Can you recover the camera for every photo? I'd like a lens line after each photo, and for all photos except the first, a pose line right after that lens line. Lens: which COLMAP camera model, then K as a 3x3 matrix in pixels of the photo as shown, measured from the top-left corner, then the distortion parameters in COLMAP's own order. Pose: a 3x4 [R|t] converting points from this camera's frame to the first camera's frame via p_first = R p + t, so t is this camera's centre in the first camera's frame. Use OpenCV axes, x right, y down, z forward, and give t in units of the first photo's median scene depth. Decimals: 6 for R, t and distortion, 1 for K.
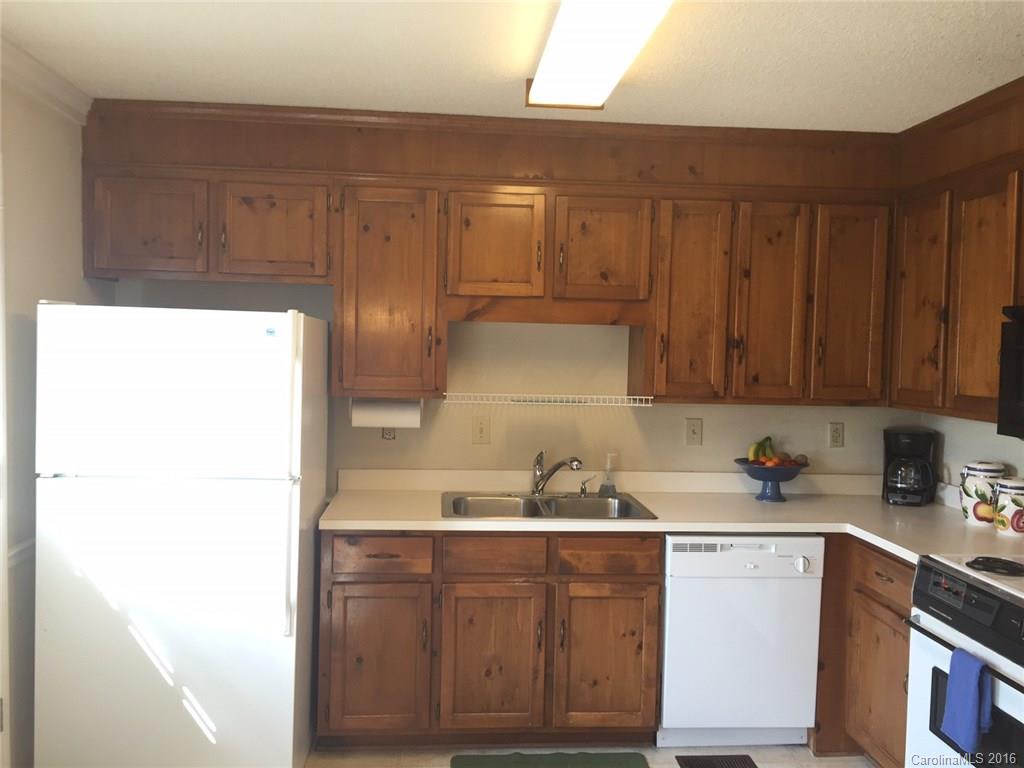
lens RADIAL K [[875.3, 0, 512.0], [0, 875.3, 384.0], [0, 0, 1]] dist [0.079789, -0.053288]
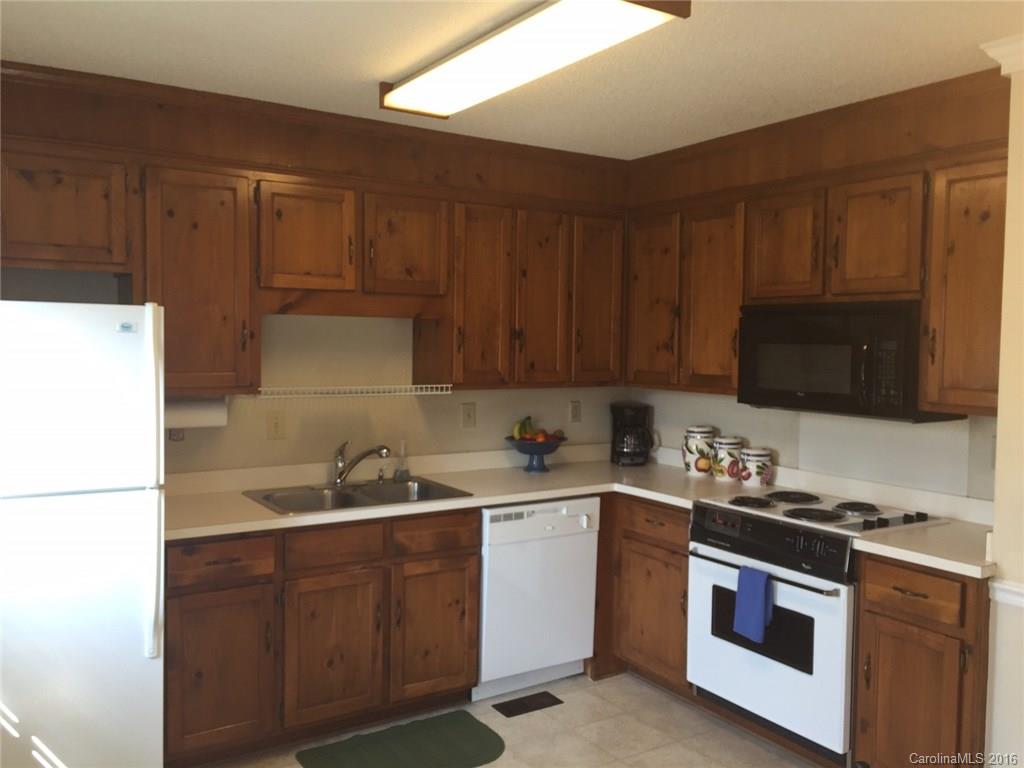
lens RADIAL K [[875.3, 0, 512.0], [0, 875.3, 384.0], [0, 0, 1]] dist [0.079789, -0.053288]
pose [[0.884671, -0.035609, 0.464854, -0.292808], [0.029375, 0.999355, 0.020649, -0.006708], [-0.465290, -0.004612, 0.885146, 0.007394]]
